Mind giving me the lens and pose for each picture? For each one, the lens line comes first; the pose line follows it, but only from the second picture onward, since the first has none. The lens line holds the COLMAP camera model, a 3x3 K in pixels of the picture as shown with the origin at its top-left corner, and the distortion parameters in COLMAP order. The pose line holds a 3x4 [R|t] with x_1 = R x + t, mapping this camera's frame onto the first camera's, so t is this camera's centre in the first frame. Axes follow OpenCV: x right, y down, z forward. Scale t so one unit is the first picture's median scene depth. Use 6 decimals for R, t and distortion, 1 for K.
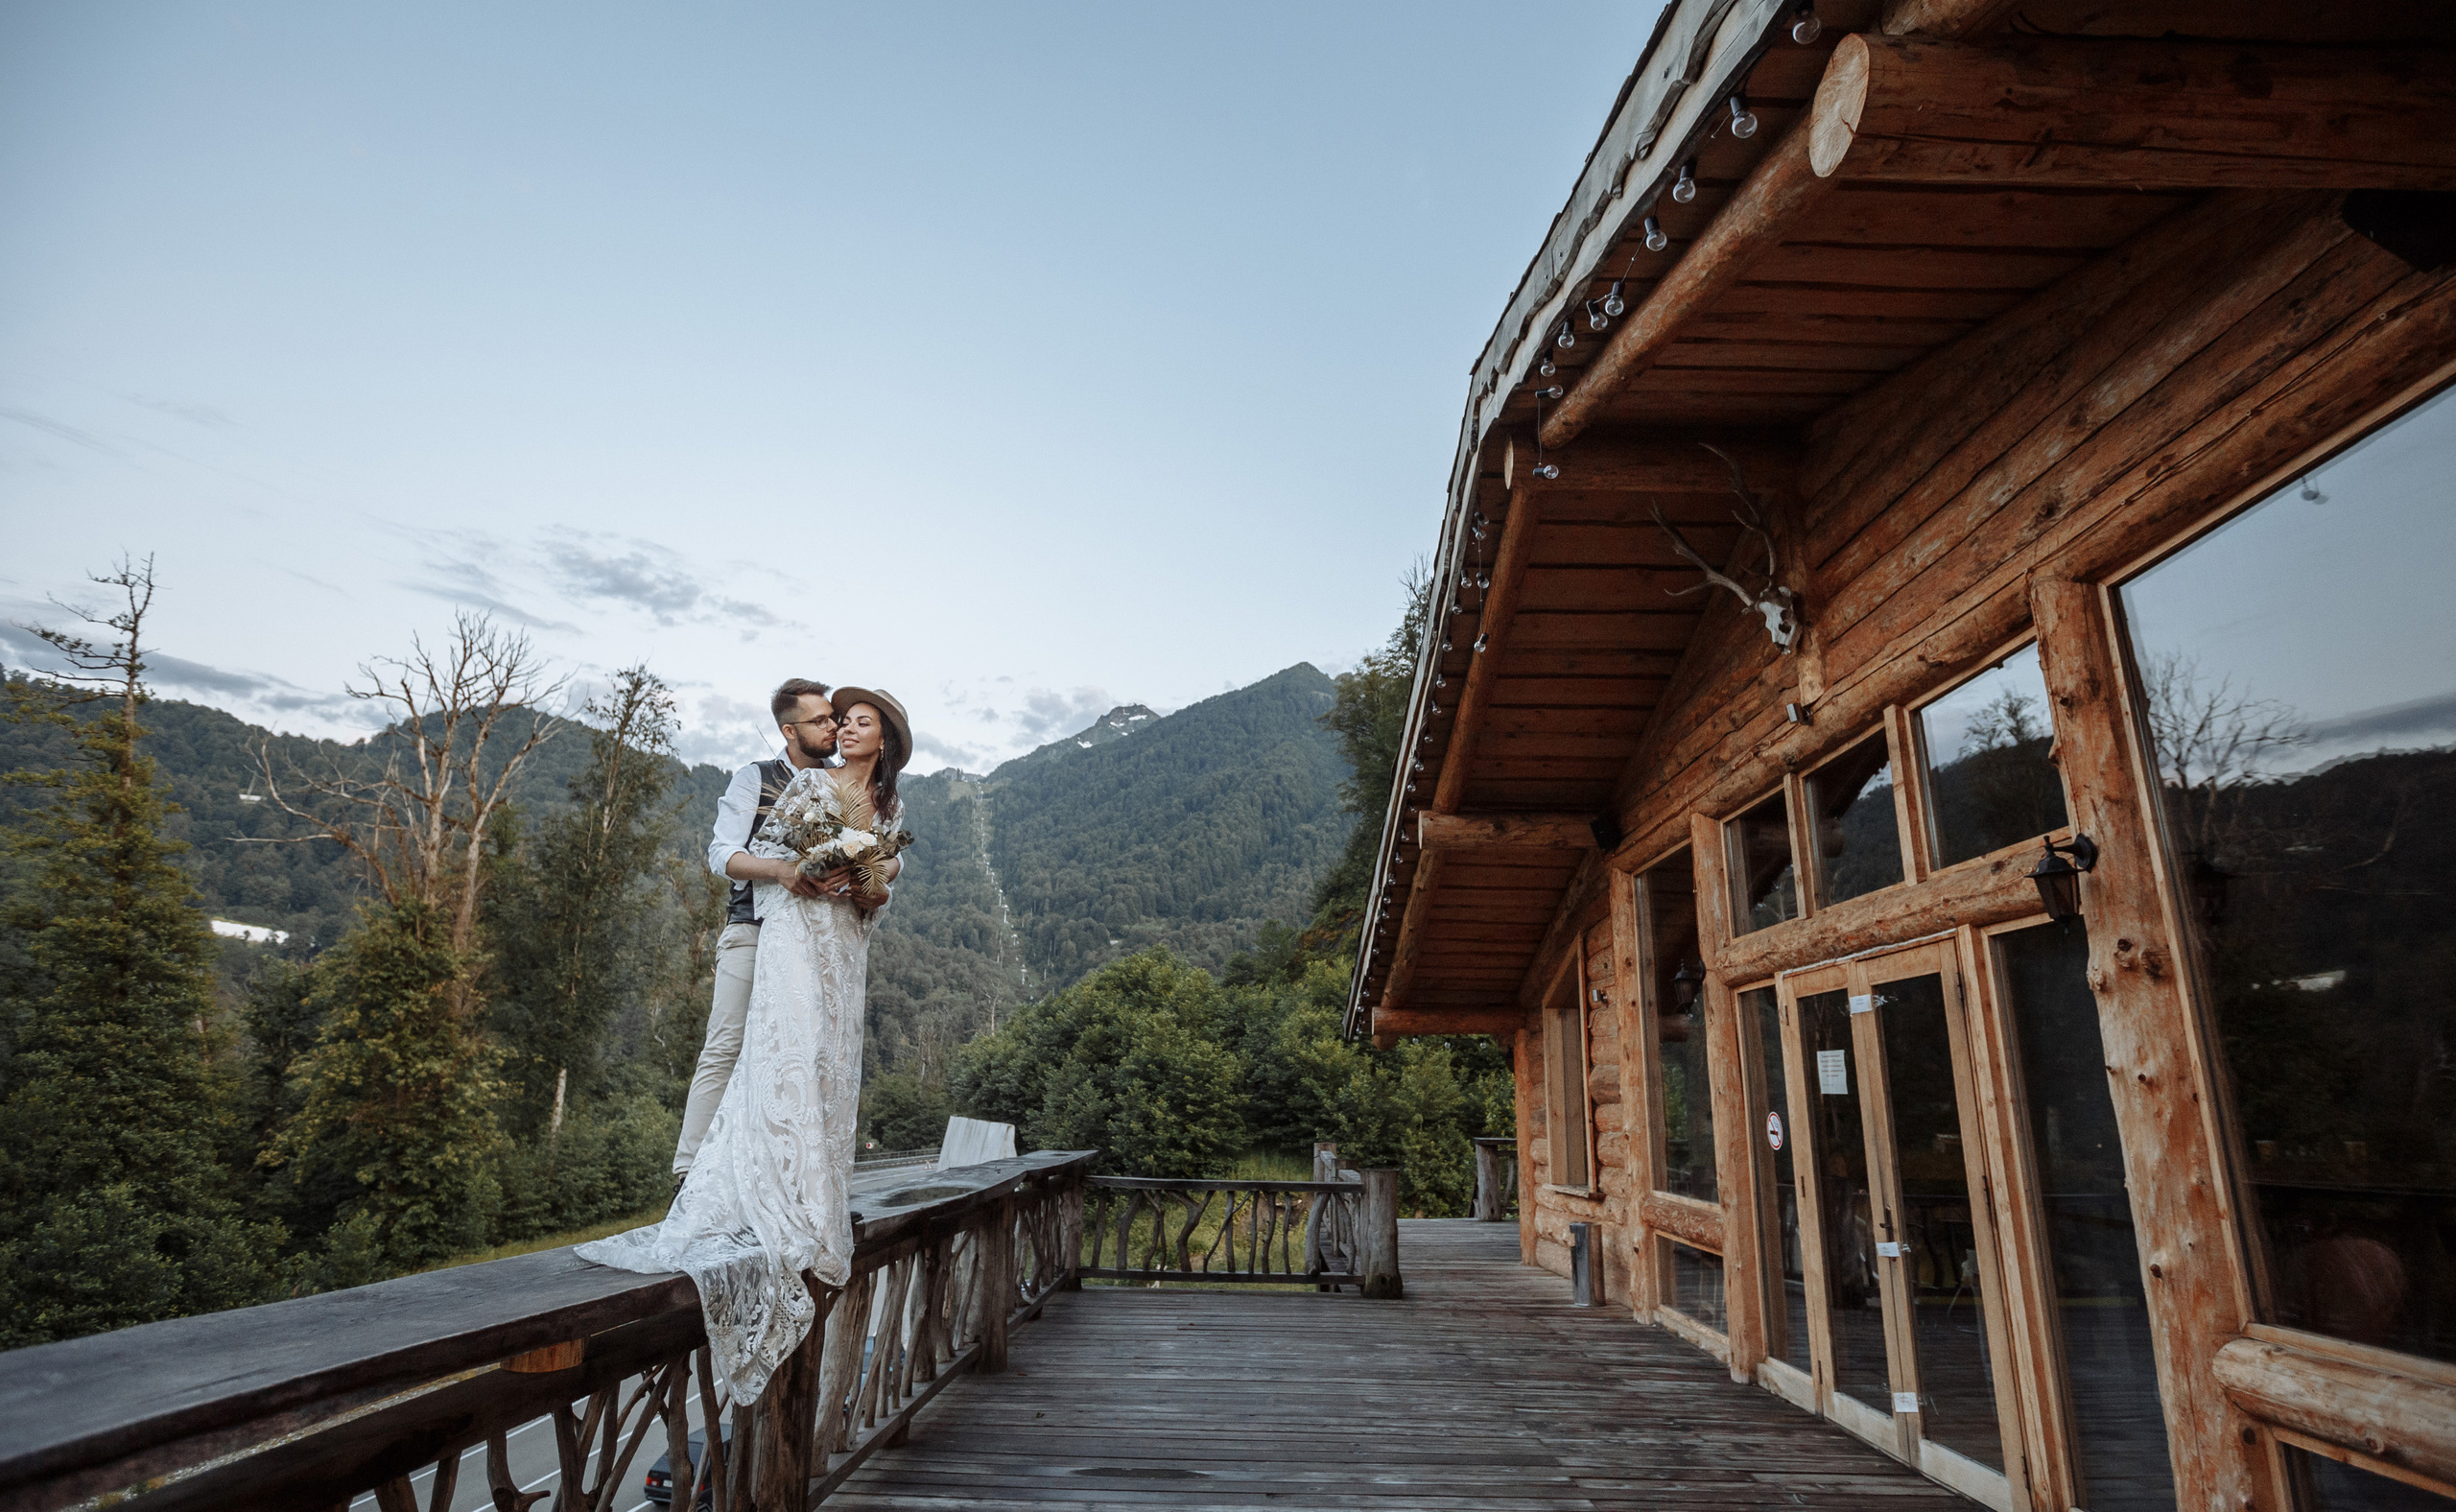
lens RADIAL K [[1191.4, 0, 1235.0], [0, 1191.4, 747.7], [0, 0, 1]] dist [-0.021987, 0.002432]
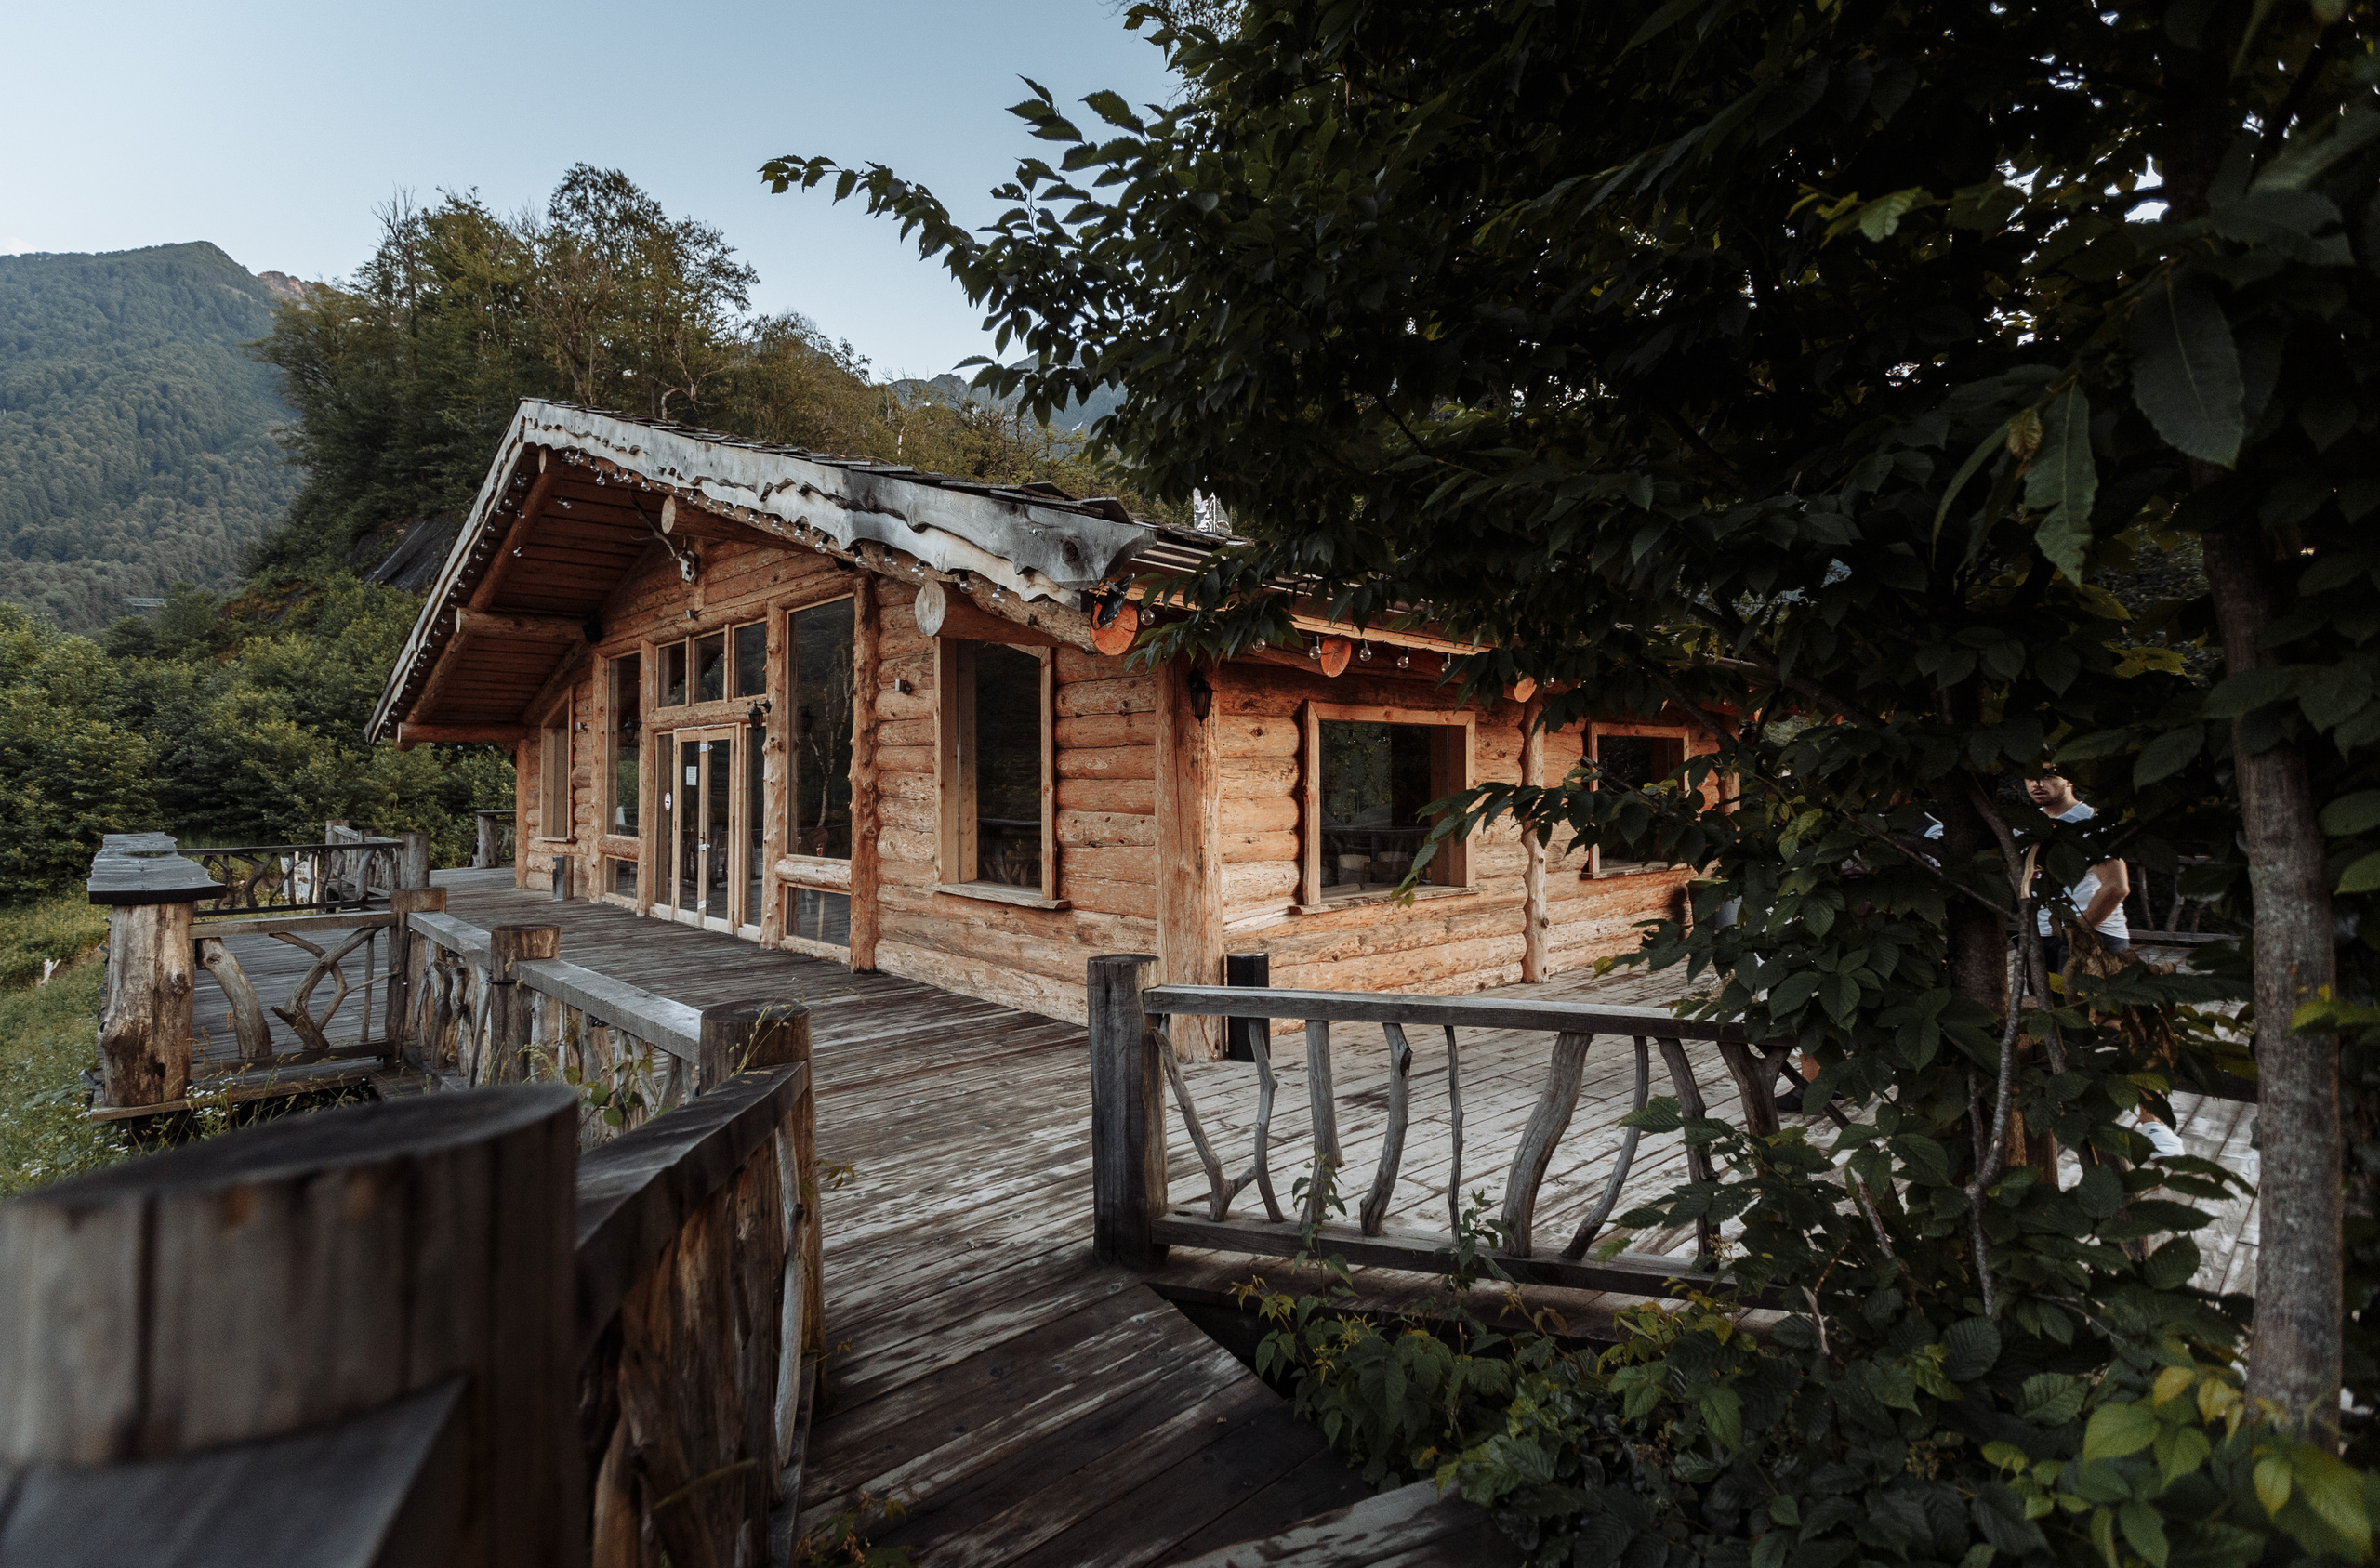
lens RADIAL K [[1102.2, 0, 1201.6], [0, 1102.2, 771.6], [0, 0, 1]] dist [0.013403, -0.003711]
pose [[0.702342, -0.018380, 0.711602, -0.143180], [-0.186076, 0.960168, 0.208455, -0.164191], [-0.687089, -0.278819, 0.670946, -0.500069]]
